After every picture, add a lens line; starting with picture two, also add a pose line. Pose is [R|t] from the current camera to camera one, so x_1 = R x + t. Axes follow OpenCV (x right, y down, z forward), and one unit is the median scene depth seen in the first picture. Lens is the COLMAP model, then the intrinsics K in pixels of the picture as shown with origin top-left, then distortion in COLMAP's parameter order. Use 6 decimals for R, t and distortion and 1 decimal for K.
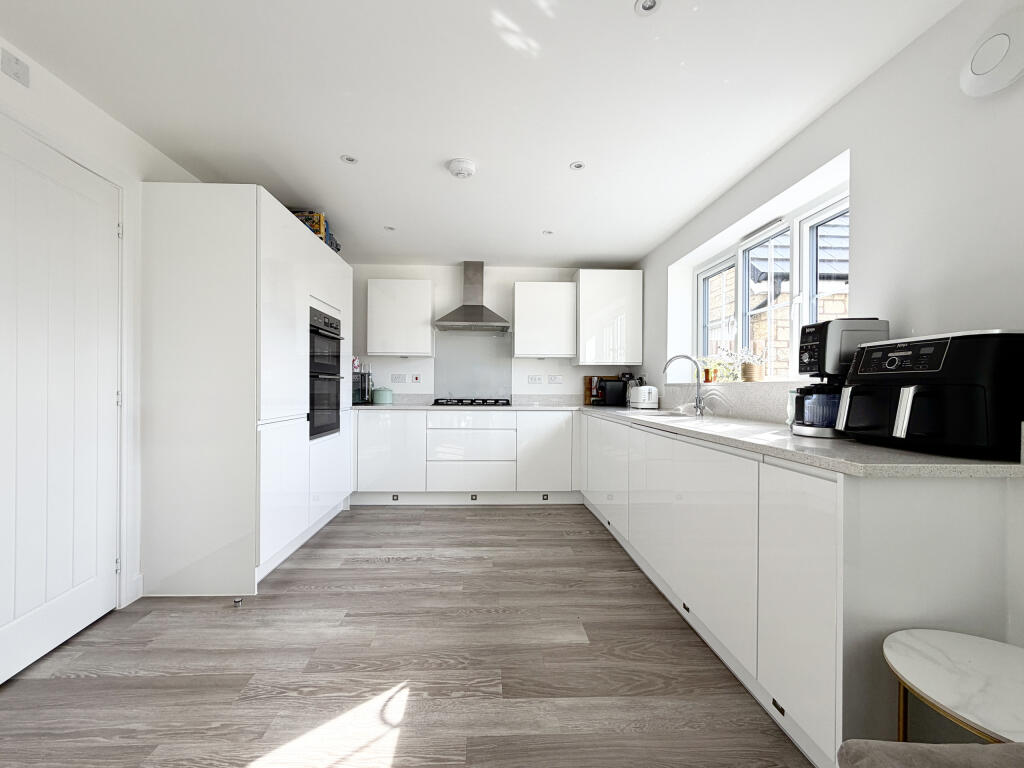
lens RADIAL K [[417.6, 0, 502.4], [0, 417.6, 386.8], [0, 0, 1]] dist [-0.000100, -0.000106]
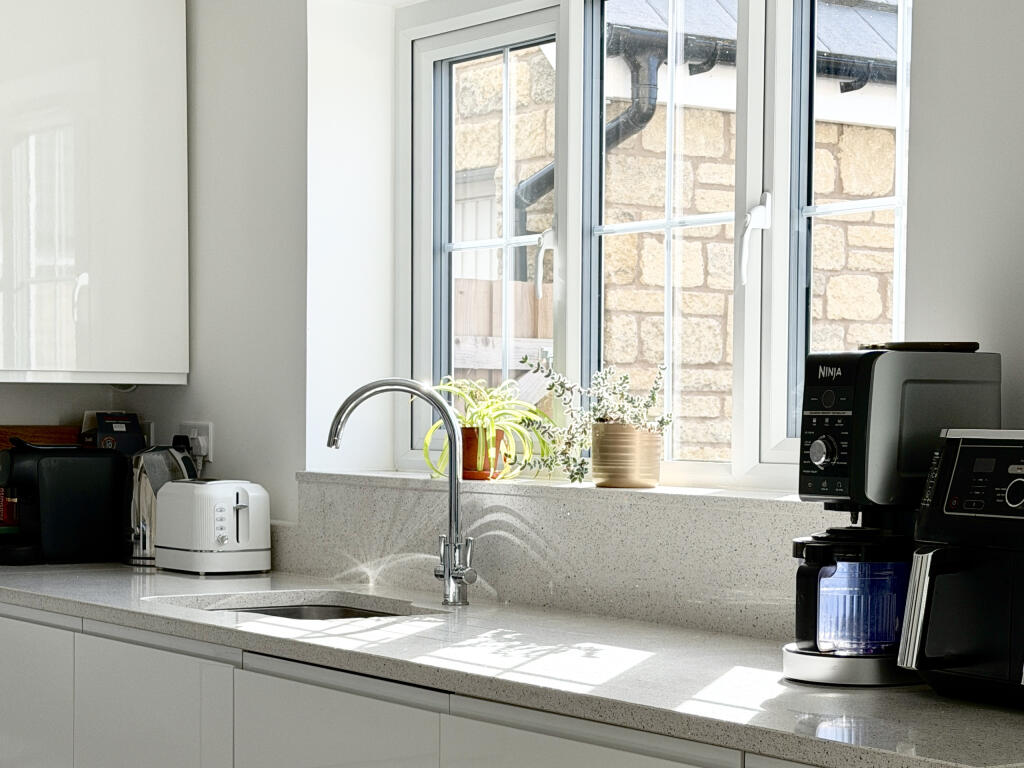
lens RADIAL K [[2175.8, 0, 512.5], [0, 2175.8, 536.9], [0, 0, 1]] dist [-0.012690, -0.017012]
pose [[0.845878, -0.032241, 0.532401, -0.234039], [-0.001764, 0.997997, 0.063240, -0.061295], [-0.533373, -0.054433, 0.844127, -0.200013]]
